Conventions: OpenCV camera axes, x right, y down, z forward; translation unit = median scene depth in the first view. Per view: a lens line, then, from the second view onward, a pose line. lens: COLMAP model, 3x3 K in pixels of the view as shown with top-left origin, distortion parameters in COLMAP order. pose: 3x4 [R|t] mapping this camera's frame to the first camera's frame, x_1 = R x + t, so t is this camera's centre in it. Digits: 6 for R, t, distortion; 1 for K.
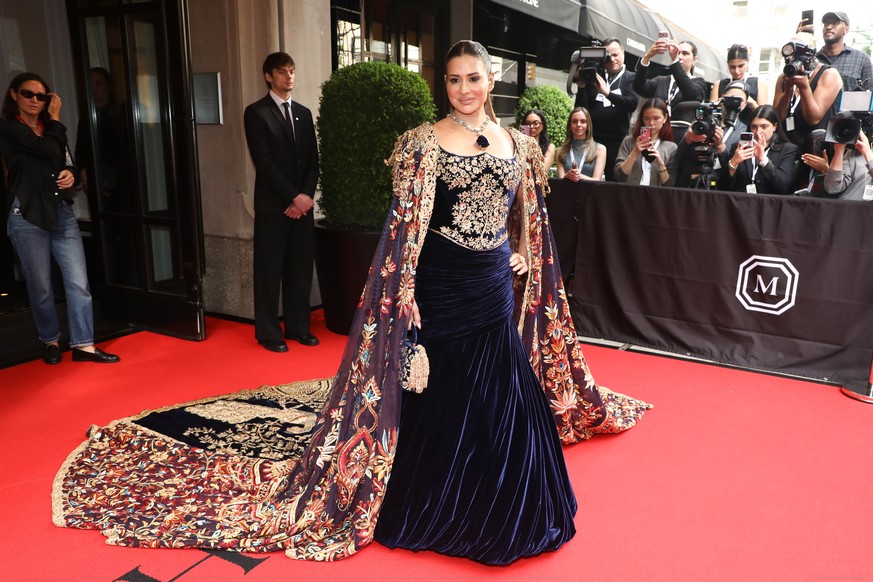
lens RADIAL K [[687.0, 0, 436.5], [0, 687.0, 291.0], [0, 0, 1]] dist [0.053587, 0.002830]
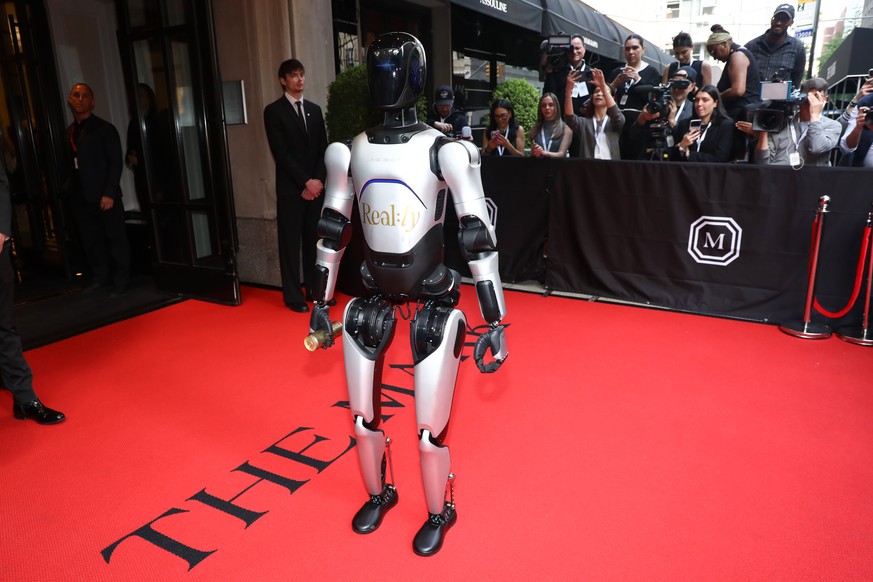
lens RADIAL K [[687.0, 0, 436.5], [0, 687.0, 291.0], [0, 0, 1]] dist [0.053587, 0.002830]
pose [[0.998676, -0.036207, -0.036543, 0.048651], [0.037579, 0.998586, 0.037600, 0.013938], [0.035130, -0.038923, 0.998624, -0.183187]]
